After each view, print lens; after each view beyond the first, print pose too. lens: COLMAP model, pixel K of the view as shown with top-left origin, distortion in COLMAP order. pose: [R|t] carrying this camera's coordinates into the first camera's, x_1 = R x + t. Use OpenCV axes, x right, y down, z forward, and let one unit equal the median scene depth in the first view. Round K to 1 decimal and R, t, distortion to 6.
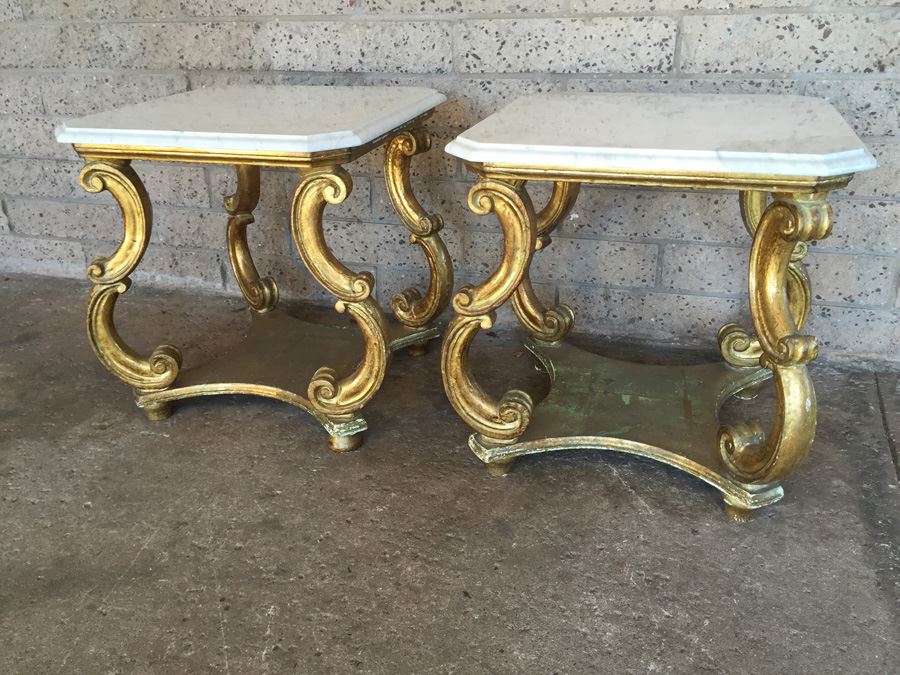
lens RADIAL K [[767.6, 0, 449.6], [0, 767.6, 340.5], [0, 0, 1]] dist [0.104316, -0.145072]
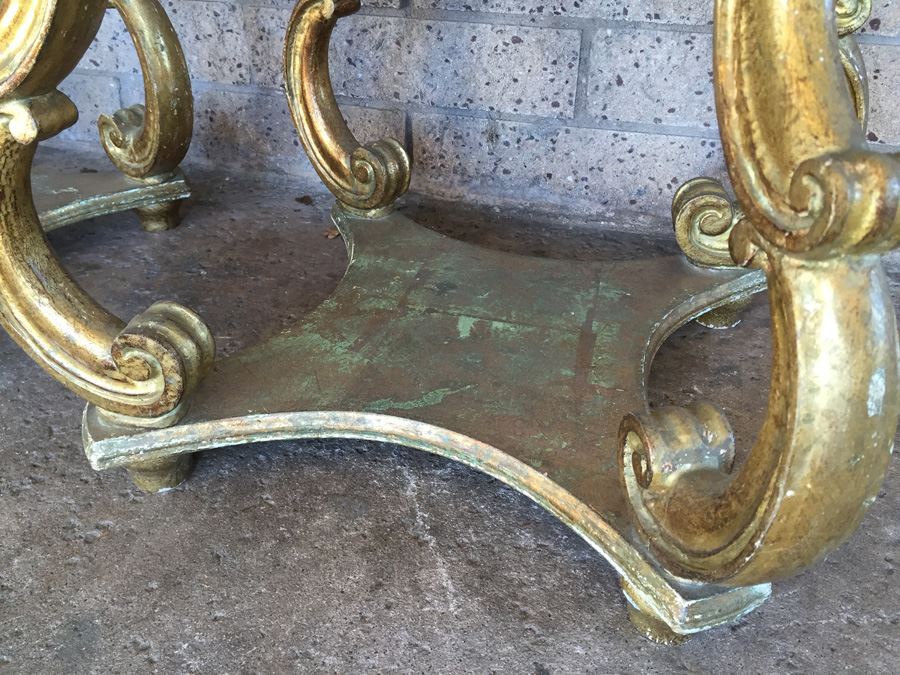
lens RADIAL K [[771.7, 0, 446.4], [0, 771.7, 337.7], [0, 0, 1]] dist [0.094252, -0.136085]
pose [[0.999521, 0.030713, -0.003826, 0.208223], [-0.029950, 0.990978, 0.130639, 0.019368], [0.007804, -0.130462, 0.991423, 0.494435]]
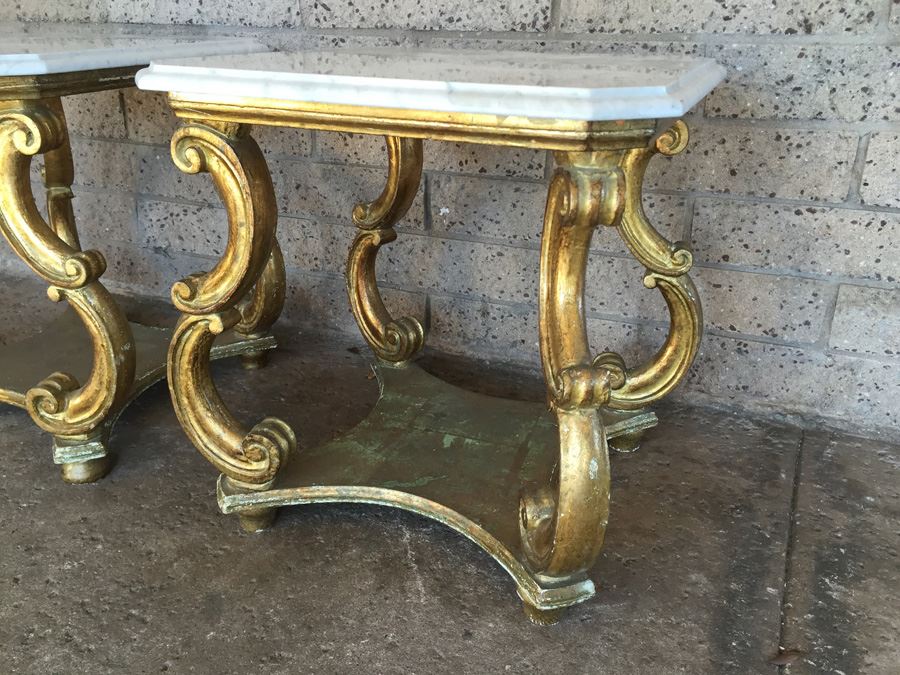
lens RADIAL K [[771.7, 0, 446.4], [0, 771.7, 337.7], [0, 0, 1]] dist [0.094252, -0.136085]
pose [[0.995680, 0.065226, -0.066082, 0.257817], [-0.067487, 0.997188, -0.032575, -0.000899], [0.063771, 0.036894, 0.997282, 0.216954]]
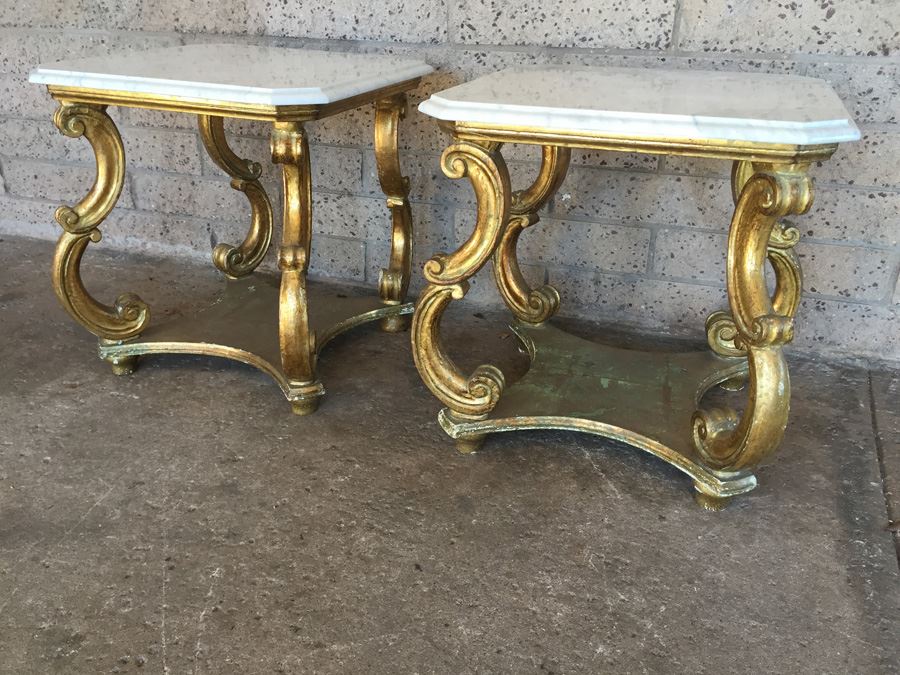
lens RADIAL K [[771.7, 0, 446.4], [0, 771.7, 337.7], [0, 0, 1]] dist [0.094252, -0.136085]
pose [[0.998576, 0.047552, -0.024202, 0.048349], [-0.047585, 0.998867, -0.000803, 0.028499], [0.024136, 0.001953, 0.999707, 0.020005]]
